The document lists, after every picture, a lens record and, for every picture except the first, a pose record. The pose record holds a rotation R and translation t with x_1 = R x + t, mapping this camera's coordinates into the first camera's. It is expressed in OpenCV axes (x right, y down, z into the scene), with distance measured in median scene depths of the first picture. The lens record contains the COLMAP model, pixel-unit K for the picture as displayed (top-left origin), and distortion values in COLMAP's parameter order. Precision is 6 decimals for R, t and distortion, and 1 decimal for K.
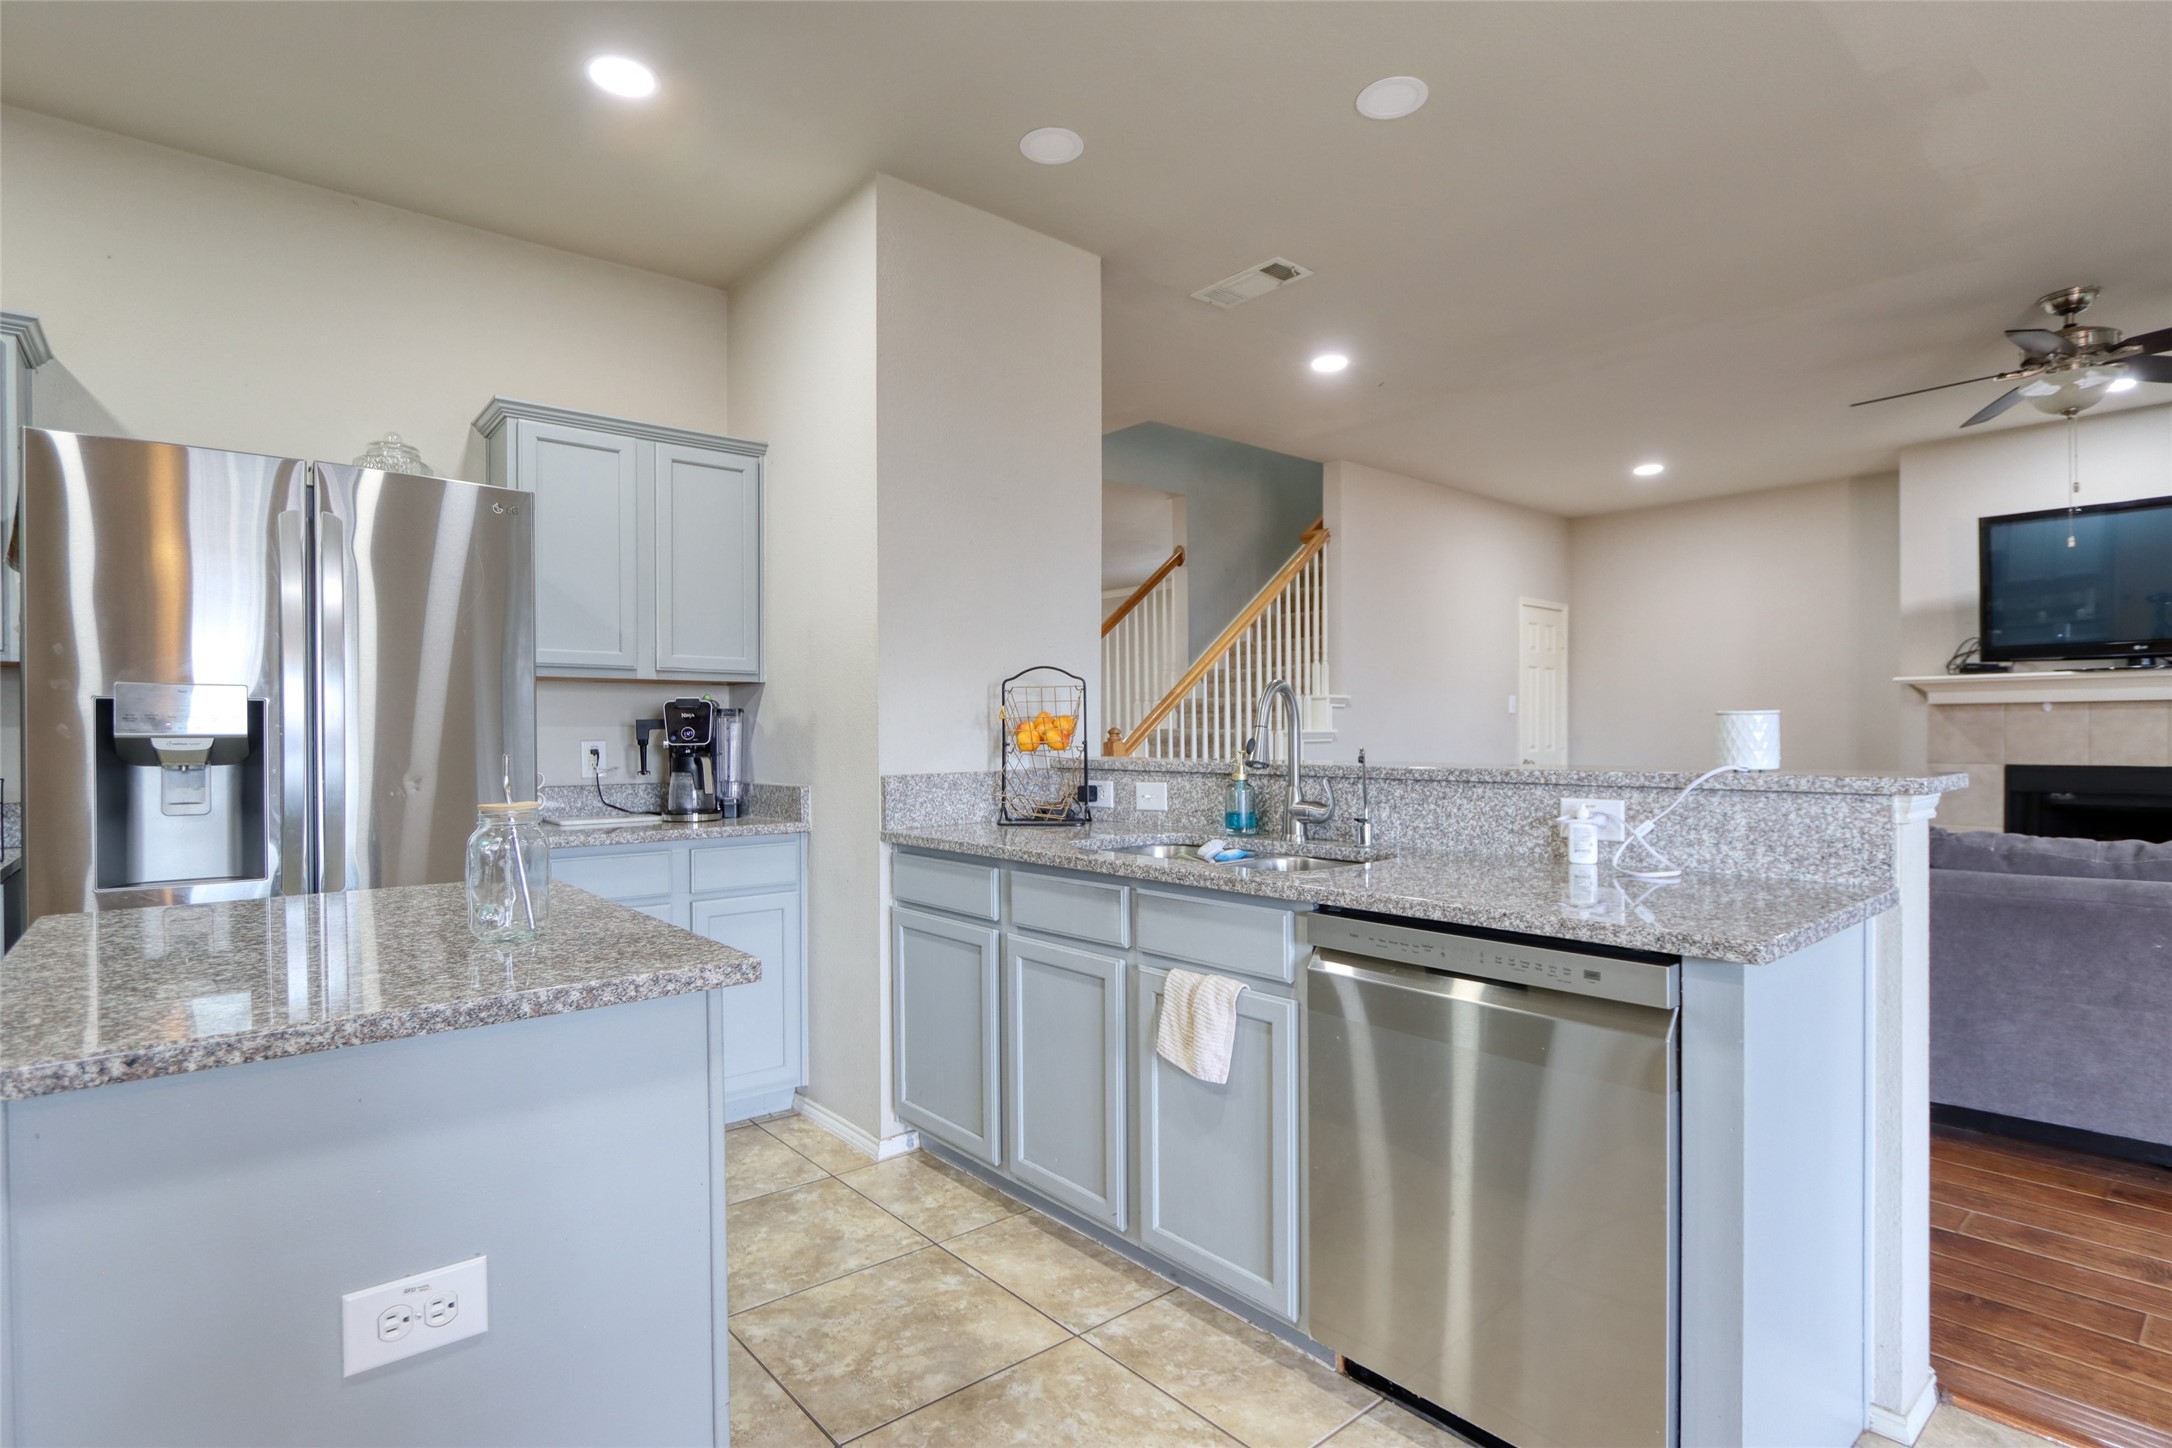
lens RADIAL K [[1066.5, 0, 1092.9], [0, 1066.5, 742.2], [0, 0, 1]] dist [-0.015667, 0.002571]
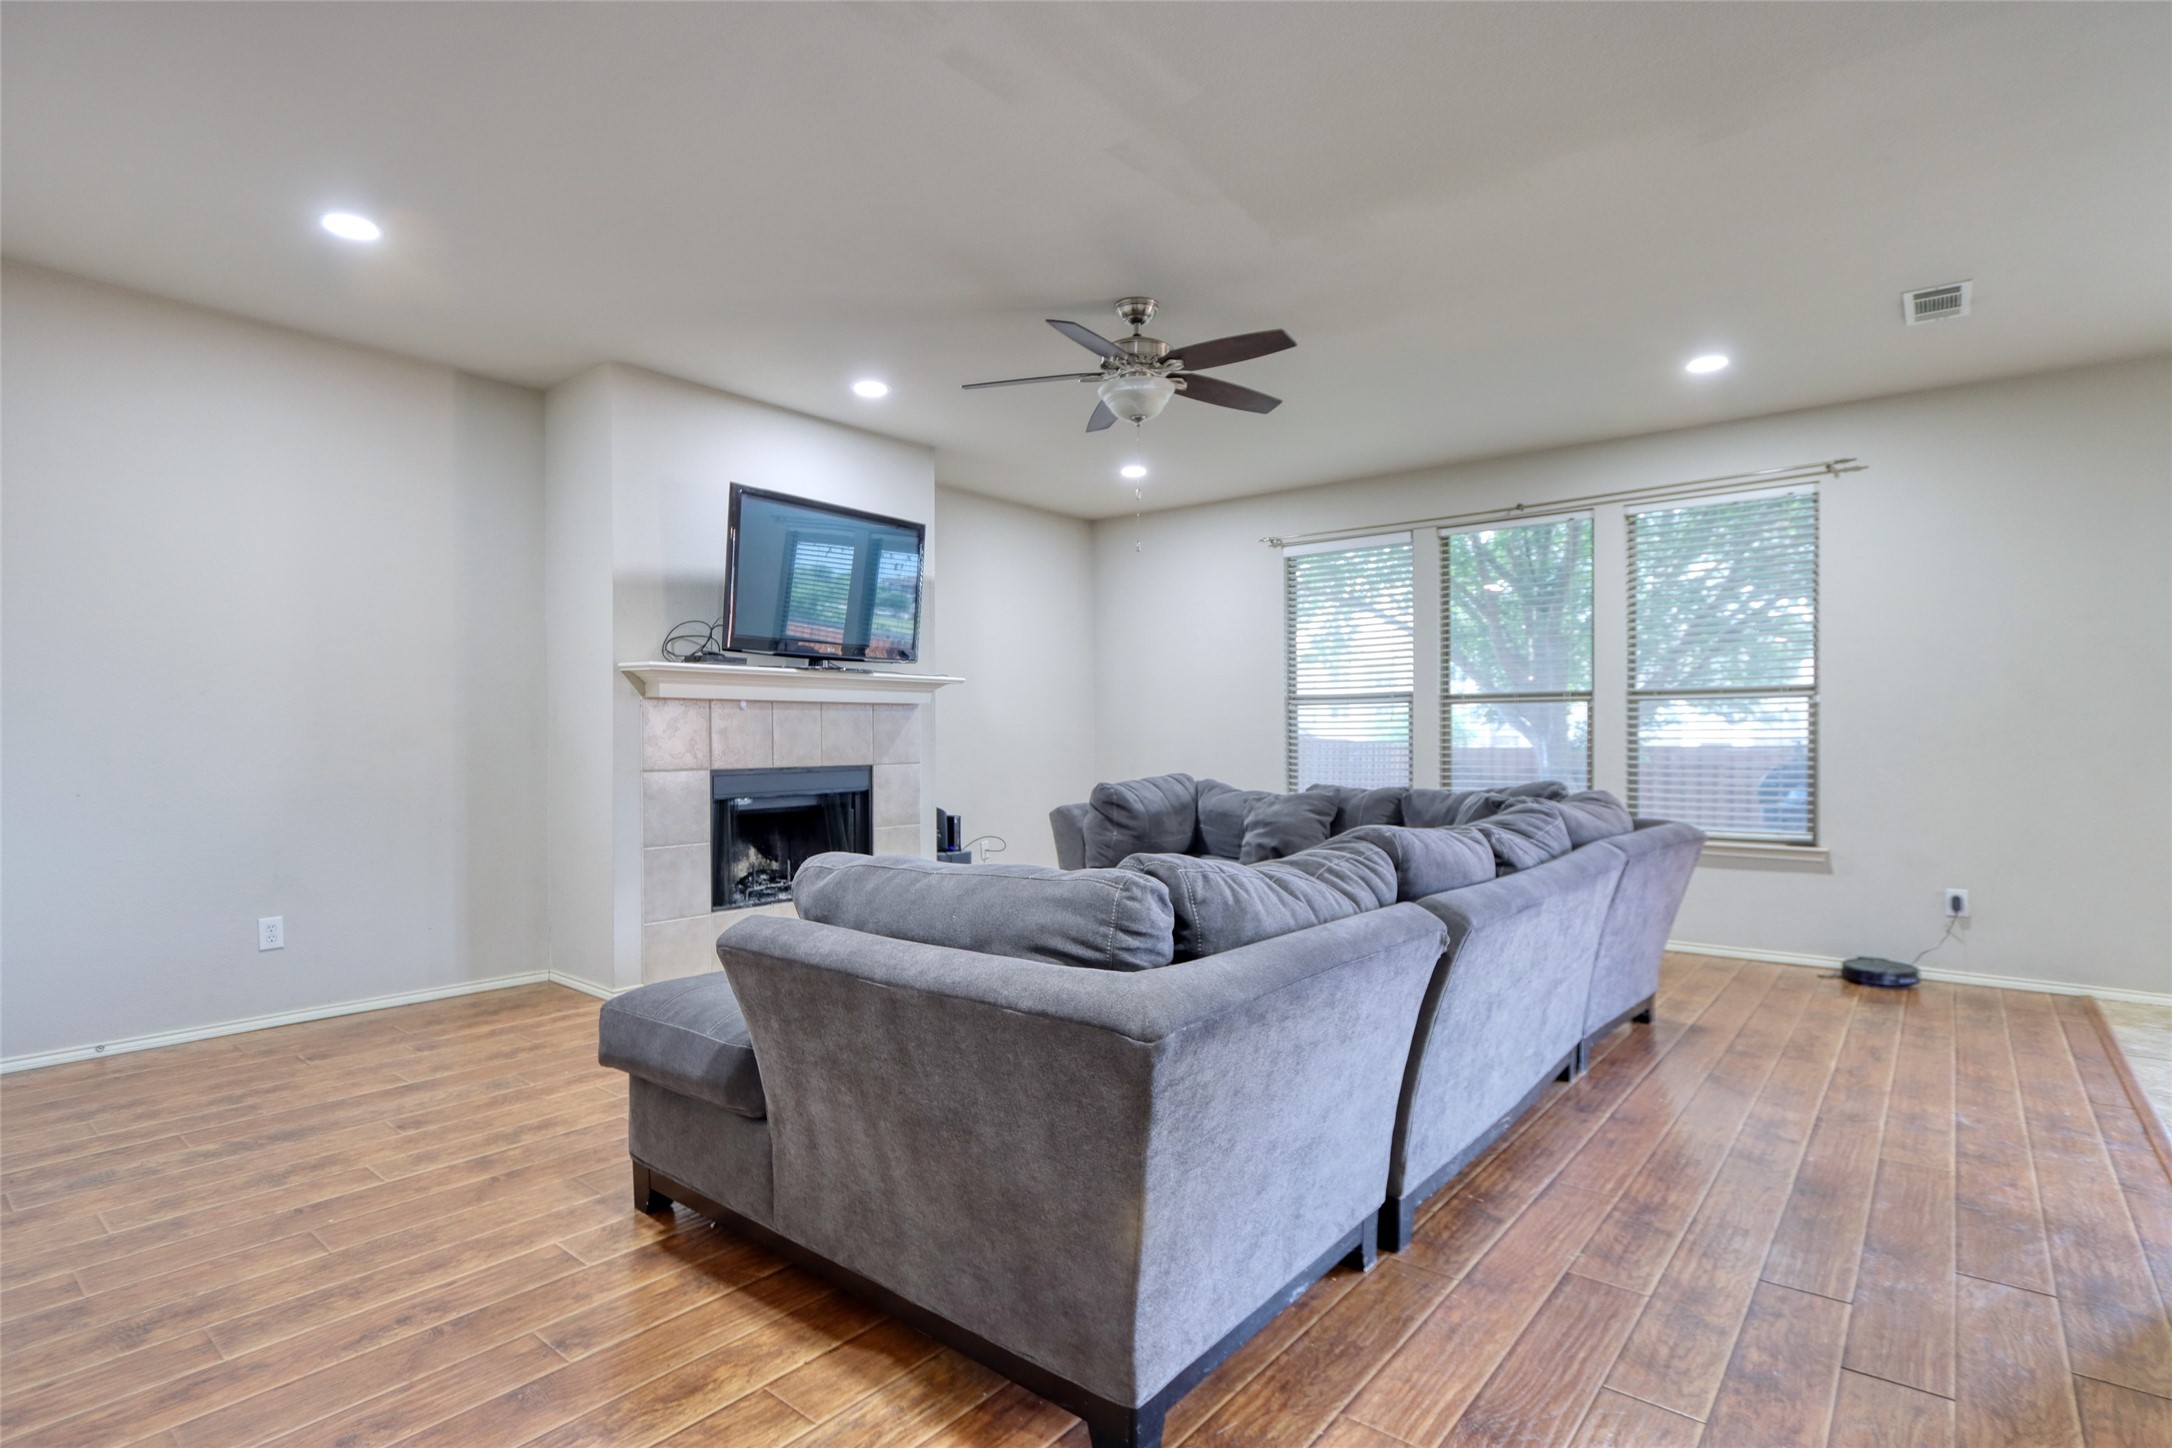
lens RADIAL K [[1066.5, 0, 1092.4], [0, 1066.5, 737.1], [0, 0, 1]] dist [-0.015667, 0.002571]
pose [[-0.175571, 0.000876, 0.984466, -0.121671], [0.008726, 0.999962, 0.000667, -0.006910], [-0.984428, 0.008708, -0.175572, 1.659863]]
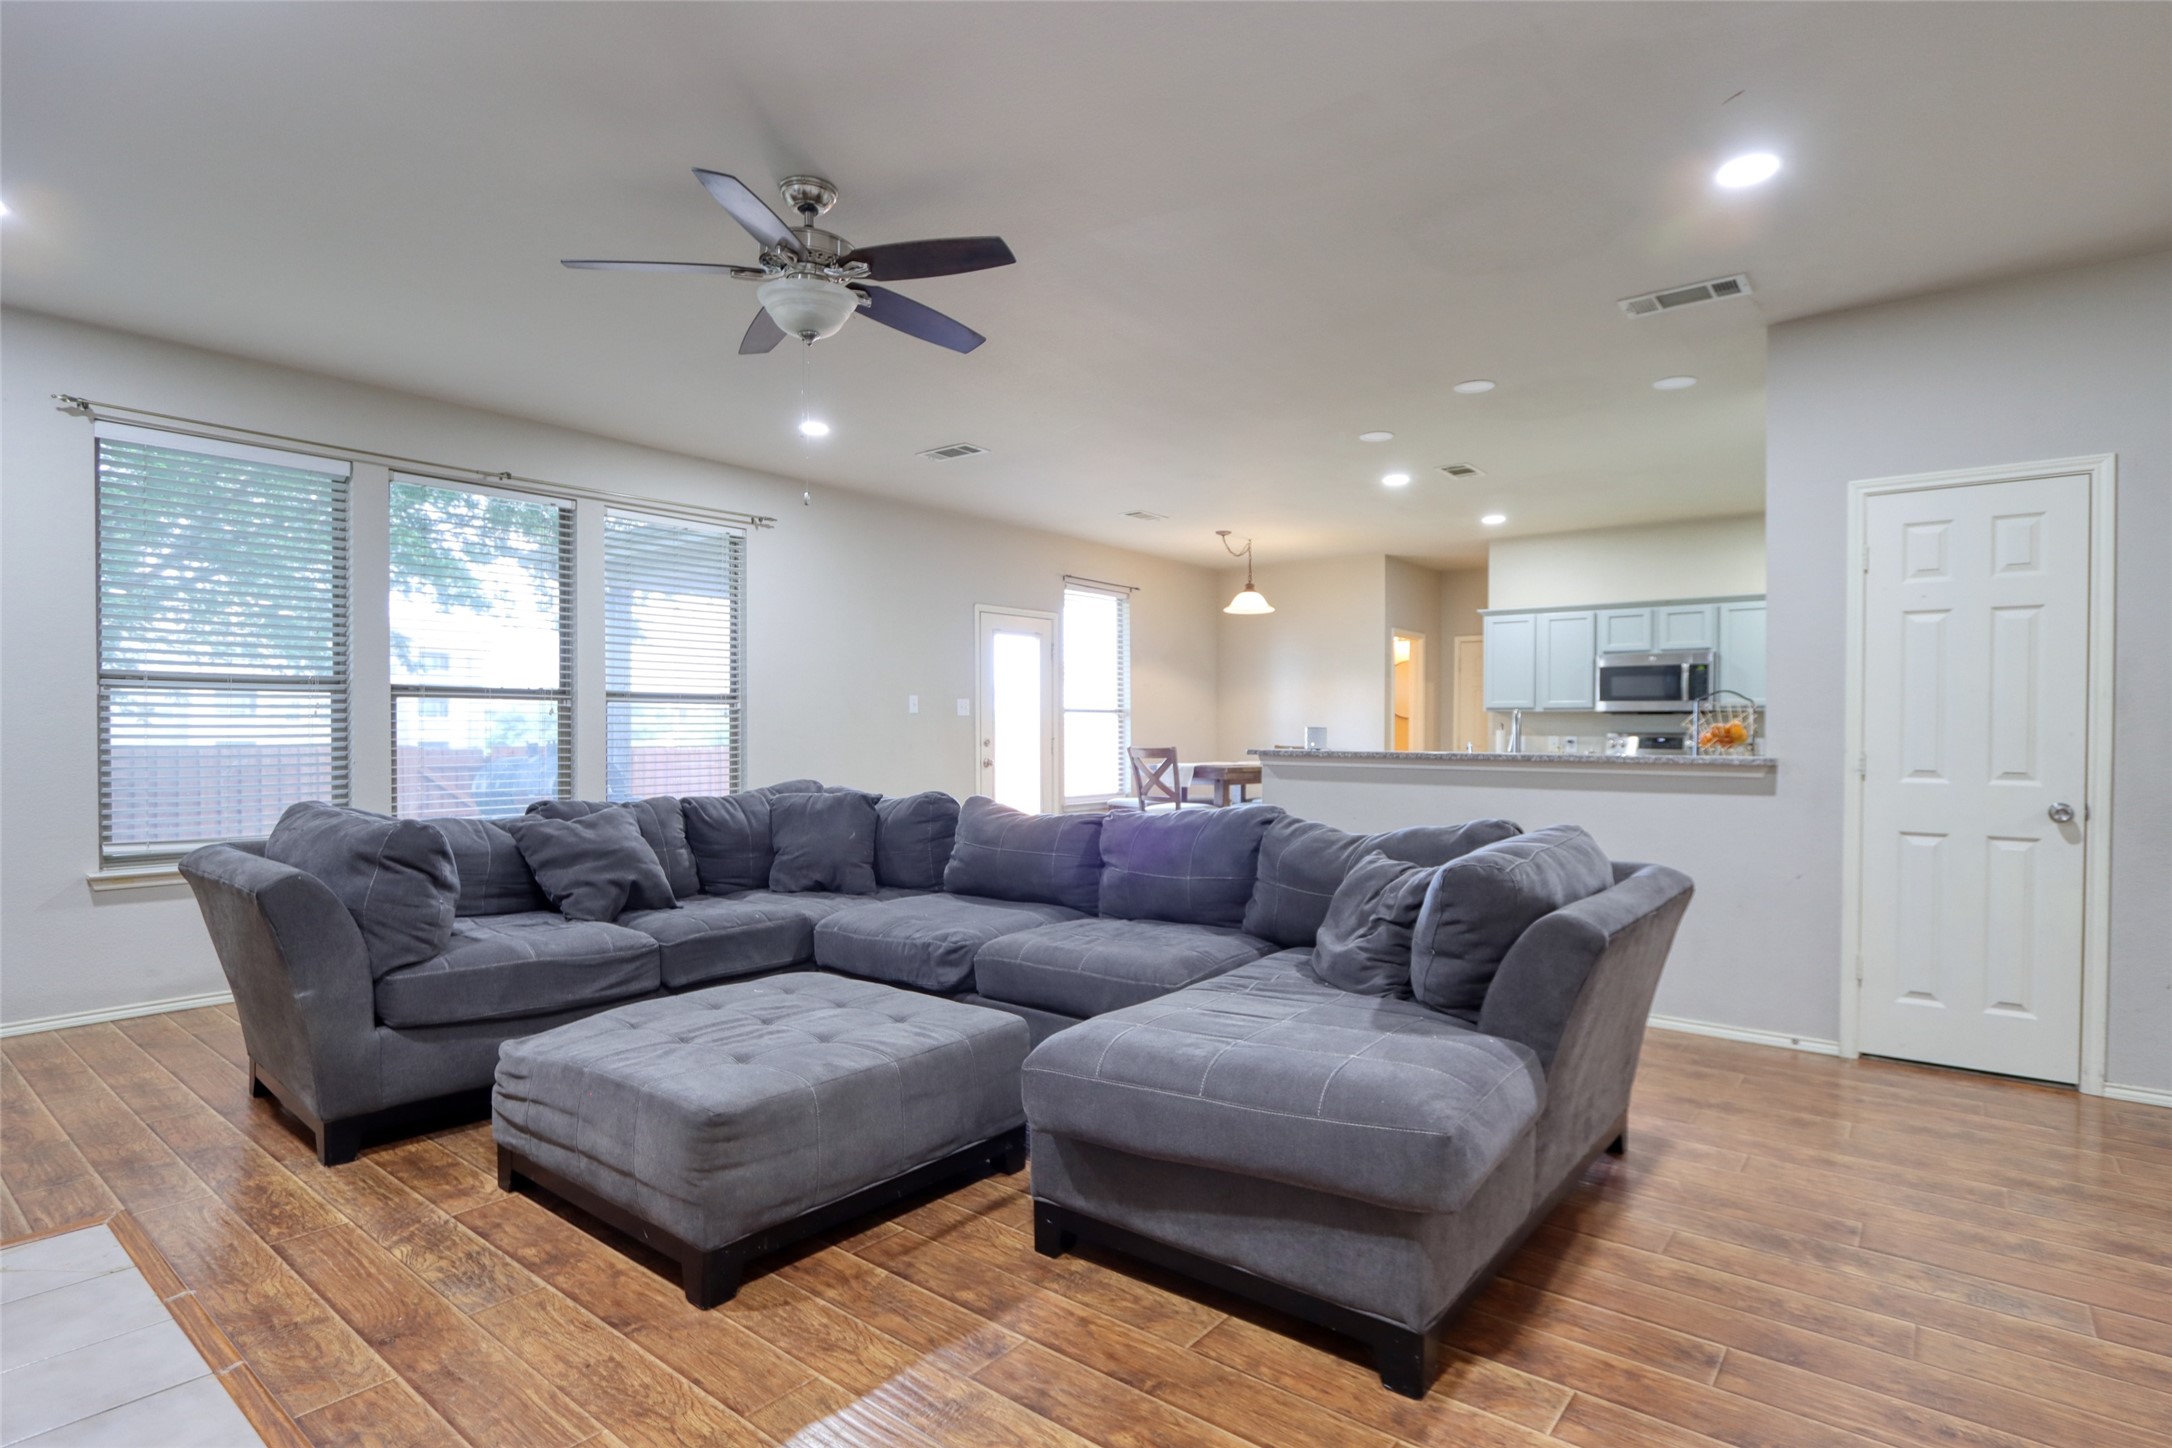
lens RADIAL K [[1094.8, 0, 1091.4], [0, 1094.8, 735.6], [0, 0, 1]] dist [-0.019303, 0.004541]
pose [[-0.982371, -0.000259, -0.186940, 1.179975], [-0.002281, 0.999941, 0.010602, -0.025271], [0.186927, 0.010841, -0.982314, 2.516697]]
